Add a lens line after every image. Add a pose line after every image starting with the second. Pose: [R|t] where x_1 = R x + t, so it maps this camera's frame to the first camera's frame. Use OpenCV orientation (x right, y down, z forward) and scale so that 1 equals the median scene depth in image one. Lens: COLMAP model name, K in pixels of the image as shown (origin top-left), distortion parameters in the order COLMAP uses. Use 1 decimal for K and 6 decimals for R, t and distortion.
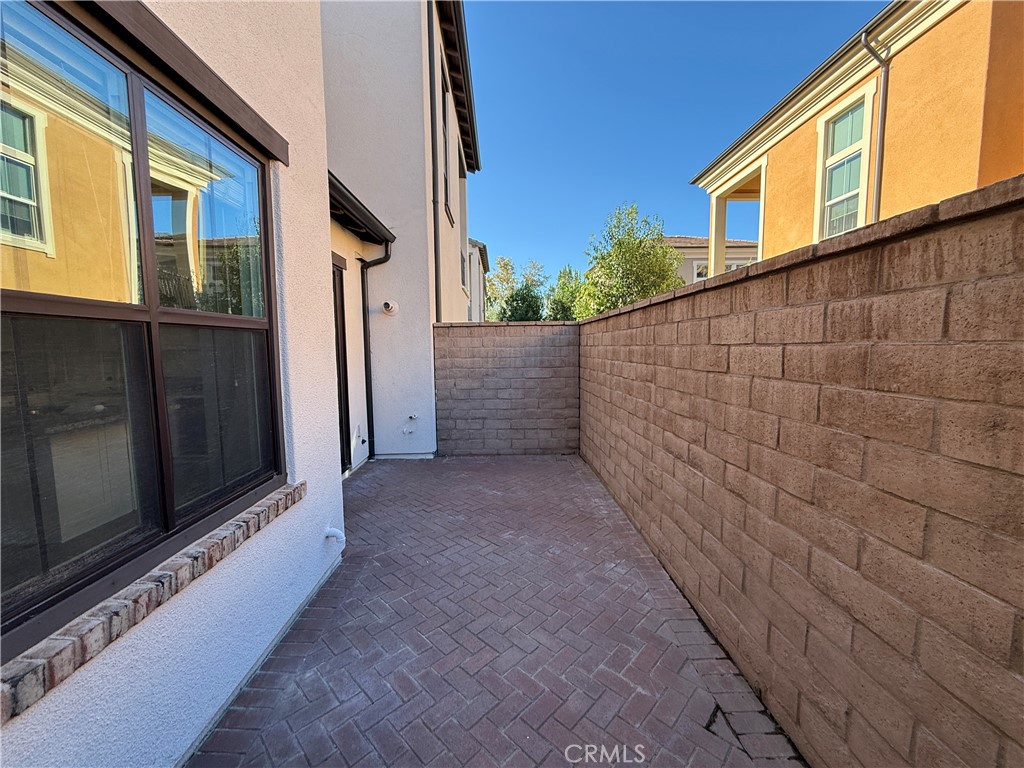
lens RADIAL K [[408.7, 0, 508.5], [0, 408.7, 383.2], [0, 0, 1]] dist [-0.000779, 0.000232]
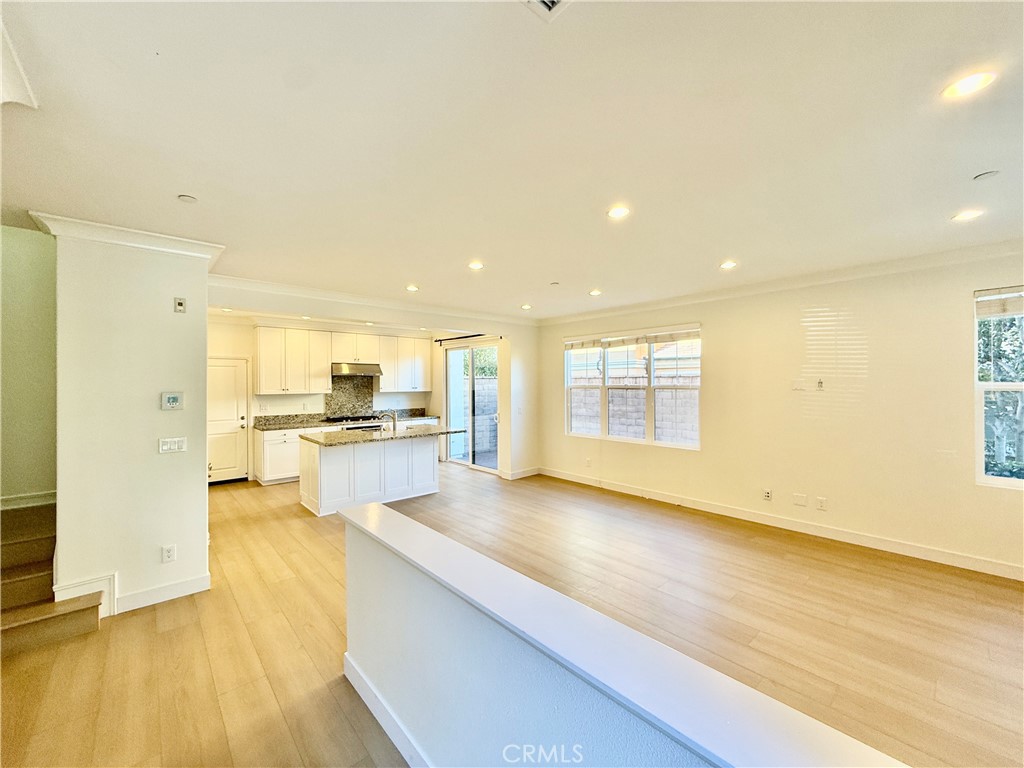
lens RADIAL K [[408.7, 0, 508.5], [0, 408.7, 383.2], [0, 0, 1]] dist [-0.000779, 0.000232]
pose [[0.757076, 0.005441, 0.653305, -2.421369], [0.053548, 0.996084, -0.070349, 0.024839], [-0.651129, 0.088242, 0.753820, -0.856913]]
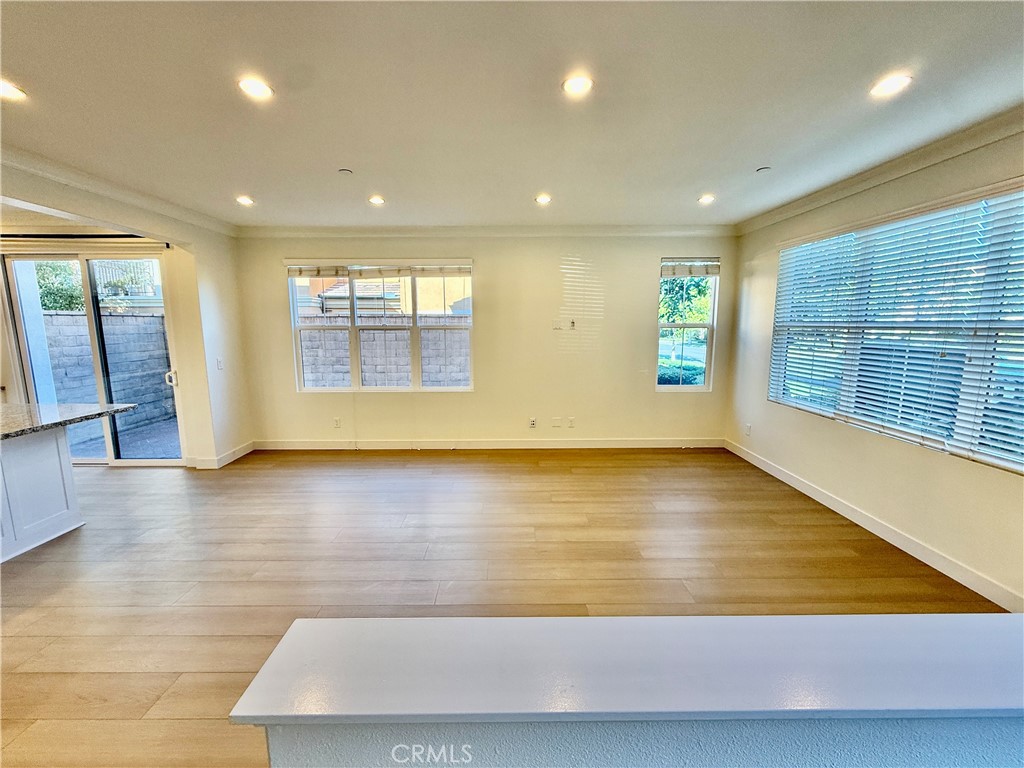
lens RADIAL K [[408.7, 0, 508.5], [0, 408.7, 383.2], [0, 0, 1]] dist [-0.000779, 0.000232]
pose [[0.009777, -0.132494, 0.991136, -2.372363], [0.087268, 0.987514, 0.131149, -0.020982], [-0.996137, 0.085212, 0.021217, -0.180588]]
